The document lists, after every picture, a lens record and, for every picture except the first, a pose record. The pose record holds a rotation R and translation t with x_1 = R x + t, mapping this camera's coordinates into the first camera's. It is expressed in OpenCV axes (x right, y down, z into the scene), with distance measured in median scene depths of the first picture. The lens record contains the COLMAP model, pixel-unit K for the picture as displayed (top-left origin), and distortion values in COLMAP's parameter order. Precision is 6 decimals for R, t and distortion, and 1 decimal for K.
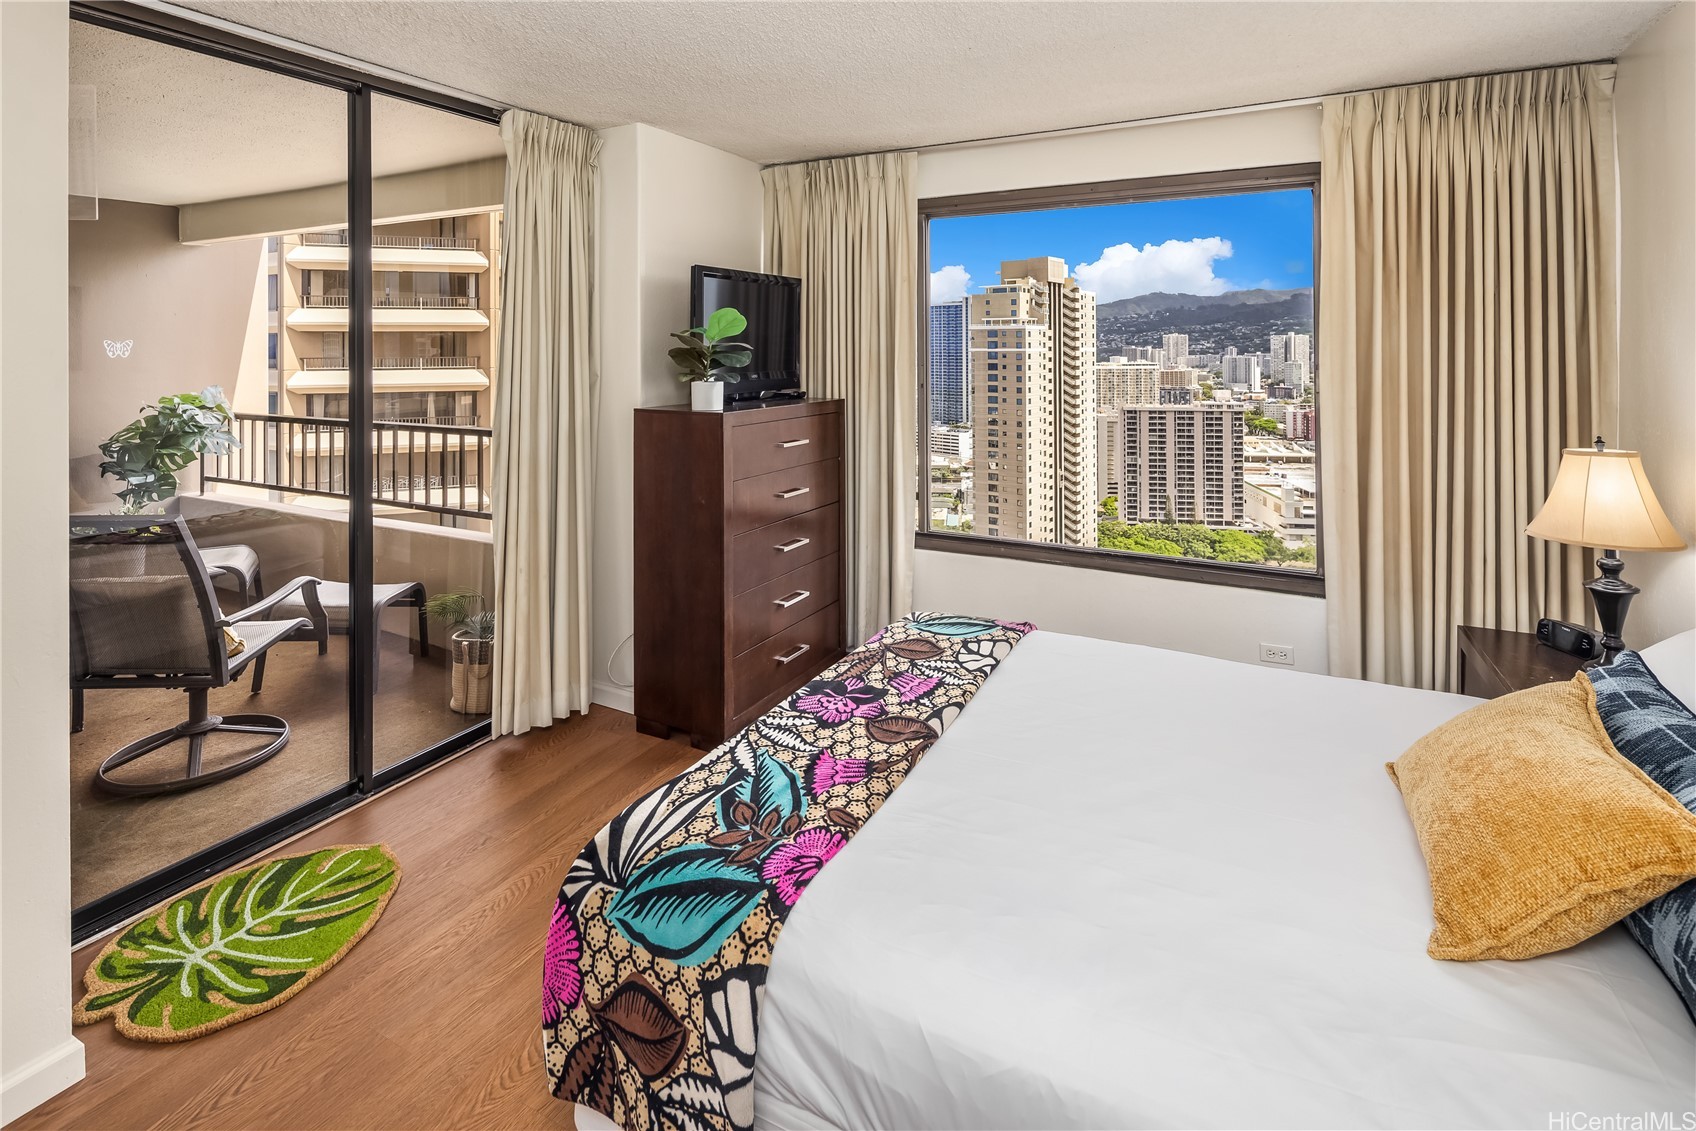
lens RADIAL K [[821.7, 0, 847.3], [0, 821.7, 340.9], [0, 0, 1]] dist [0.005125, -0.002587]
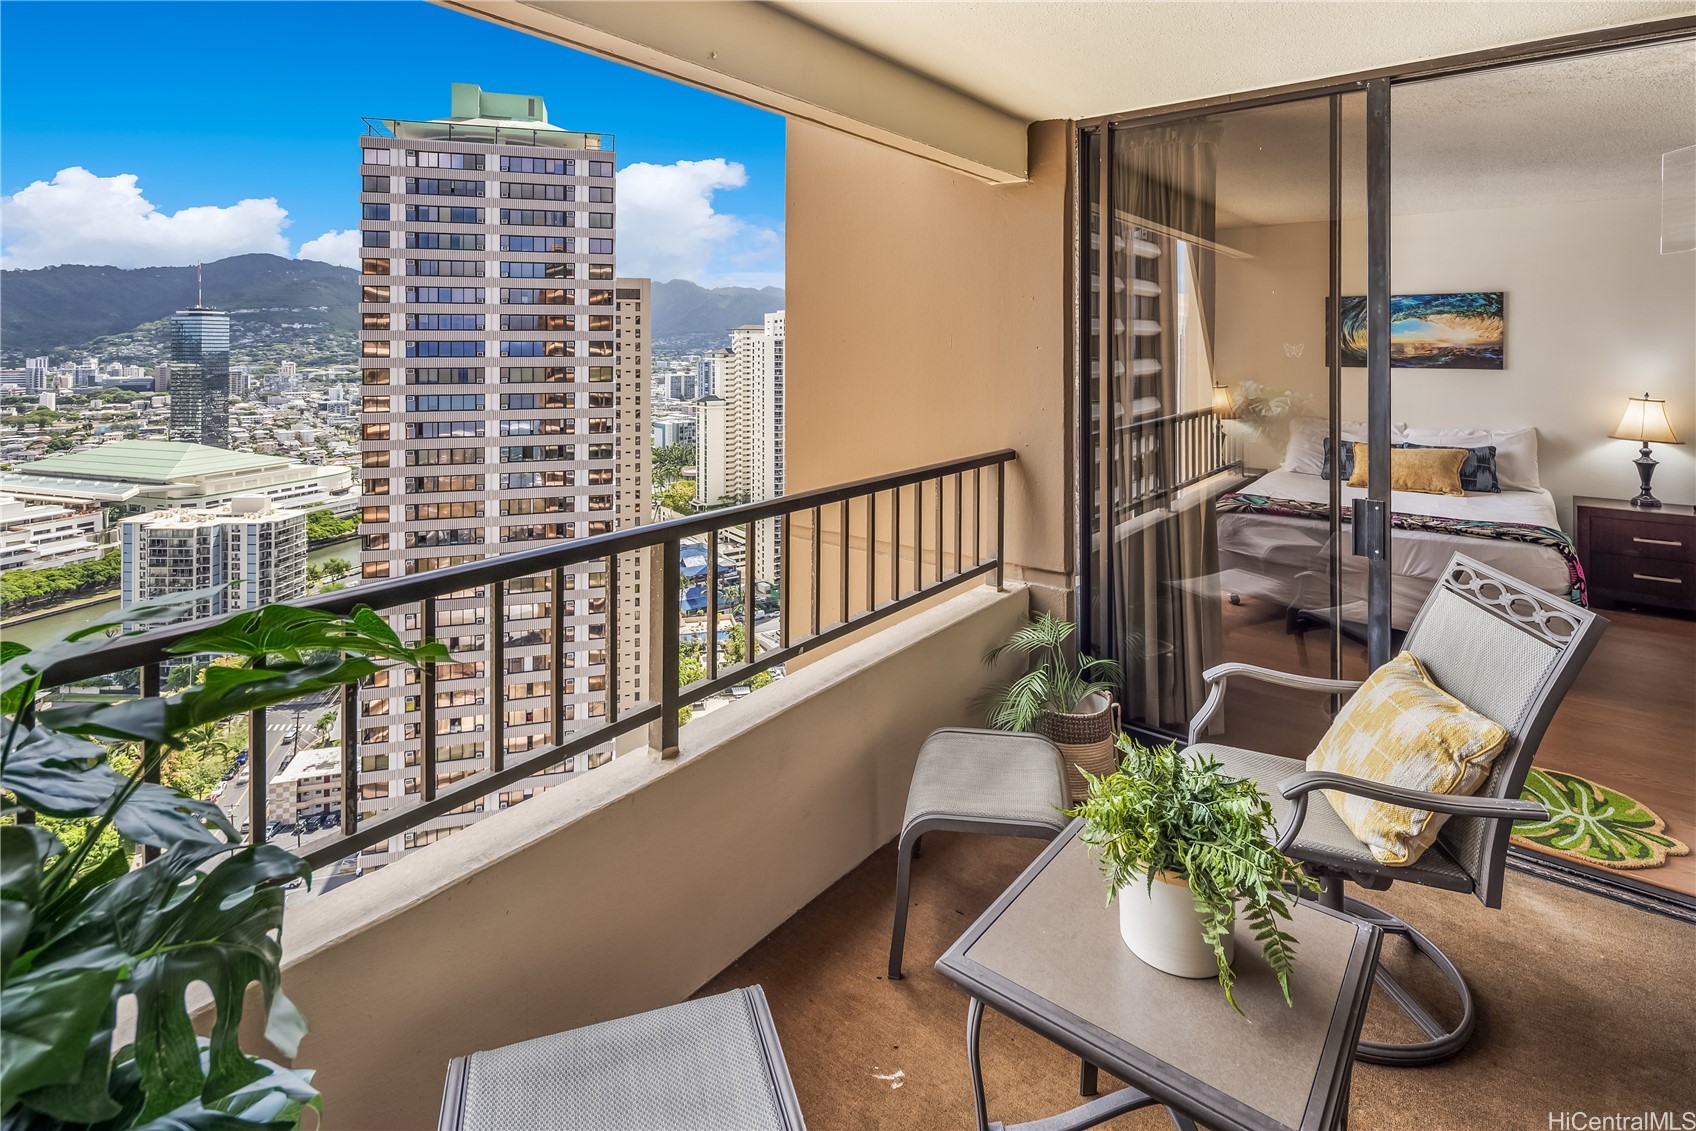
lens RADIAL K [[826.7, 0, 846.3], [0, 826.7, 338.1], [0, 0, 1]] dist [0.002639, -0.002439]
pose [[0.184701, 0.011995, 0.982721, -1.483223], [-0.006084, 0.999920, -0.011061, 0.006554], [-0.982776, -0.003935, 0.184760, 1.232290]]
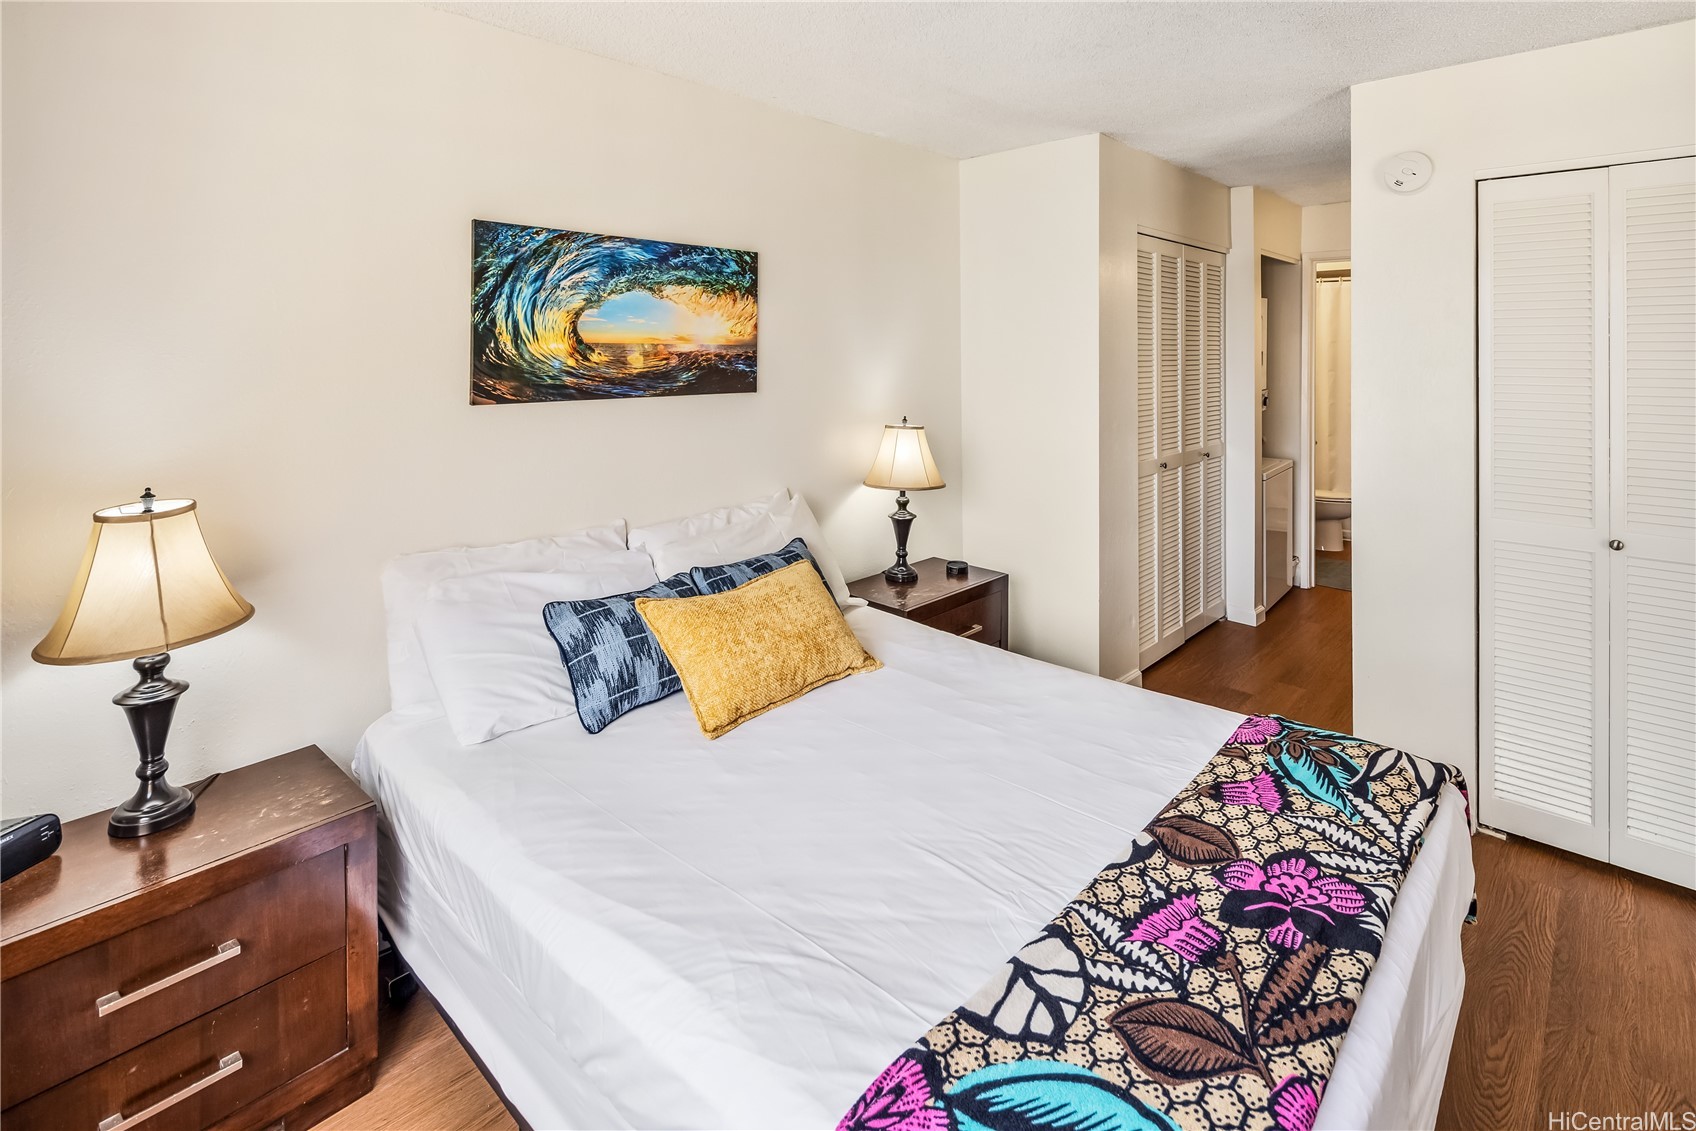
lens RADIAL K [[822.1, 0, 851.6], [0, 822.1, 348.2], [0, 0, 1]] dist [0.011874, -0.005950]
pose [[-0.965353, 0.007430, 0.260841, 0.099274], [0.005186, 0.999943, -0.009291, 0.003413], [-0.260895, -0.007617, -0.965337, 1.096225]]
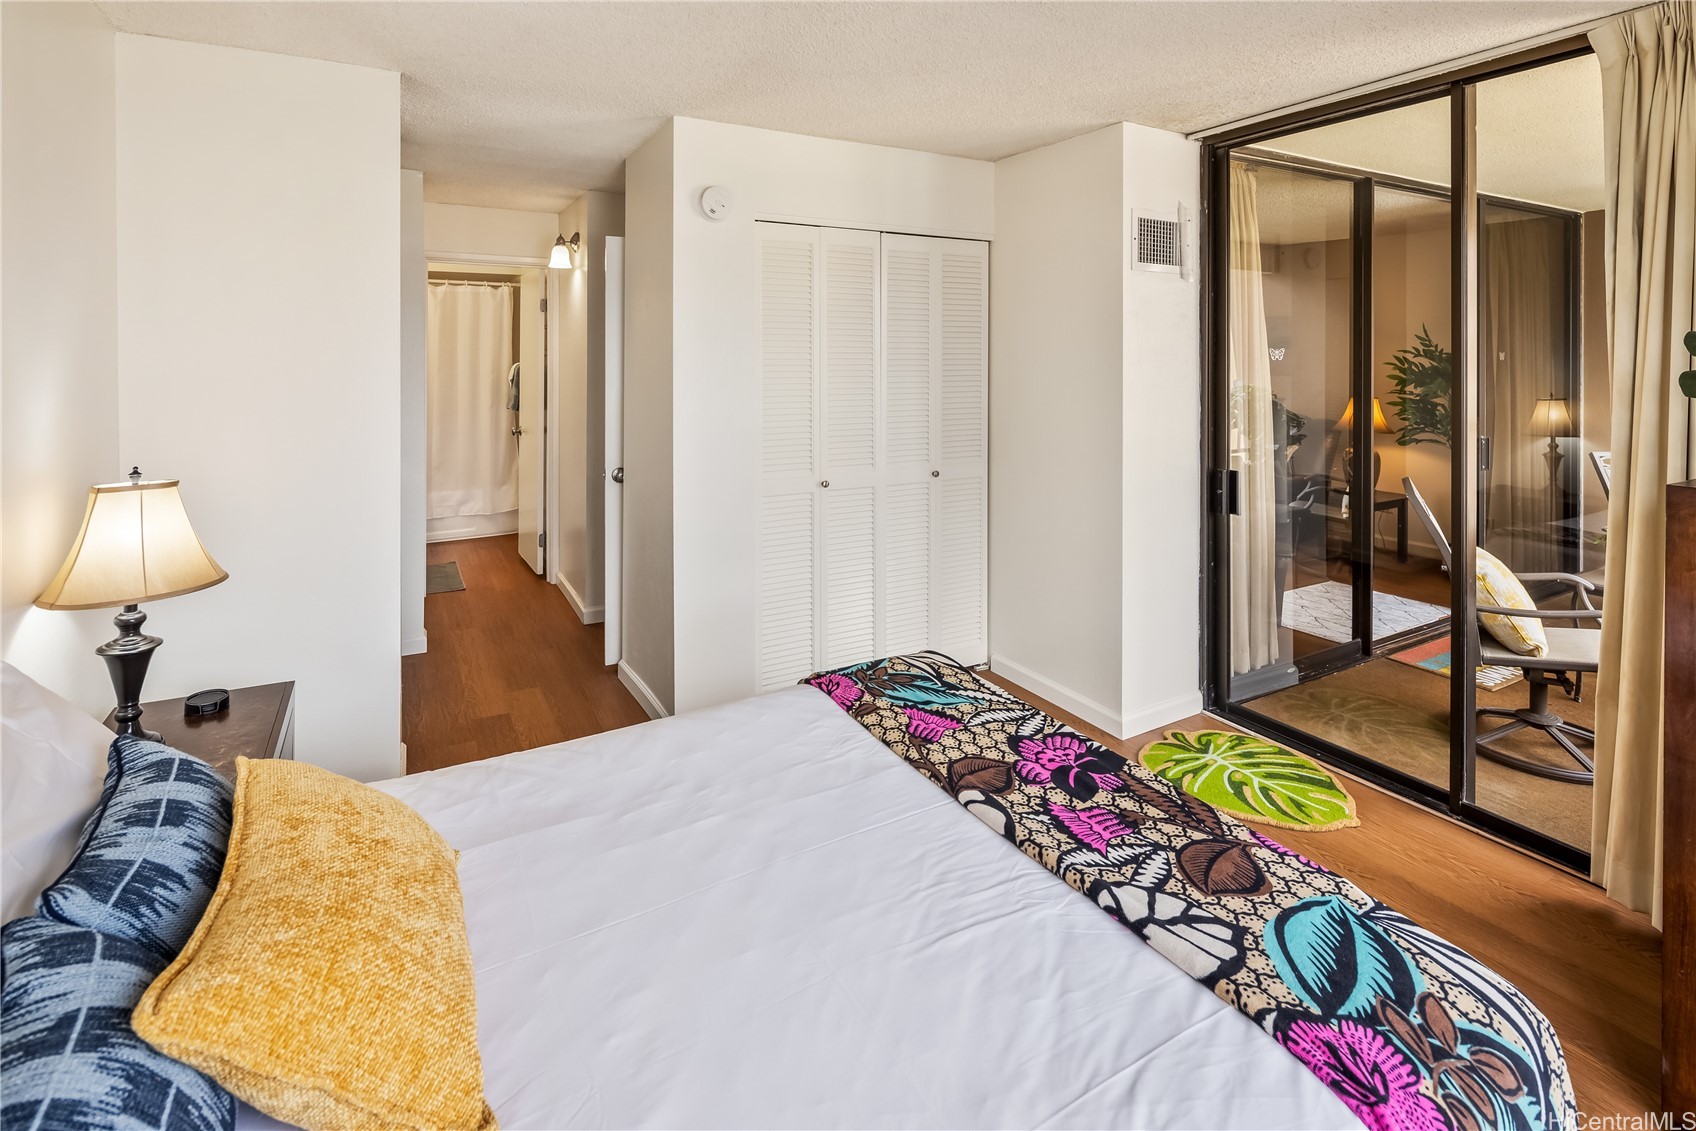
lens RADIAL K [[822.1, 0, 851.6], [0, 822.1, 348.2], [0, 0, 1]] dist [0.011874, -0.005950]
pose [[-0.539175, 0.001367, -0.842192, 0.538333], [0.007437, 0.999967, -0.003138, 0.000268], [0.842161, -0.007955, -0.539168, 0.814077]]
